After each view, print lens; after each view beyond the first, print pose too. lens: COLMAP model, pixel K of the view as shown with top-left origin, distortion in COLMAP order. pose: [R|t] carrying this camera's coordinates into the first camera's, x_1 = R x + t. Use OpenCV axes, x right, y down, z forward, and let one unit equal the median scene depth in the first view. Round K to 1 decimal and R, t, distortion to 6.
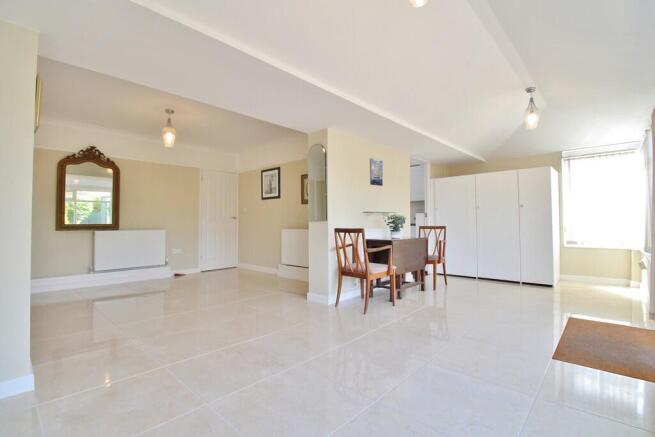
lens RADIAL K [[305.5, 0, 329.5], [0, 305.5, 215.0], [0, 0, 1]] dist [-0.020300, -0.000992]
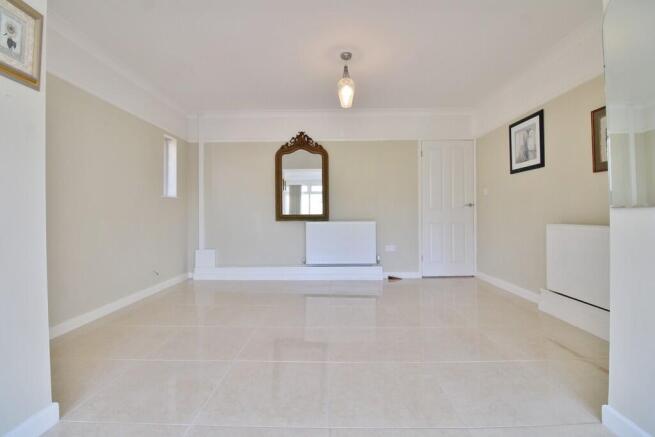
lens RADIAL K [[305.5, 0, 329.5], [0, 305.5, 215.0], [0, 0, 1]] dist [-0.020300, -0.000992]
pose [[0.671243, -0.000072, -0.741237, -0.018844], [0.026378, 0.999369, 0.023789, 0.009513], [0.740768, -0.035521, 0.670822, 0.365824]]
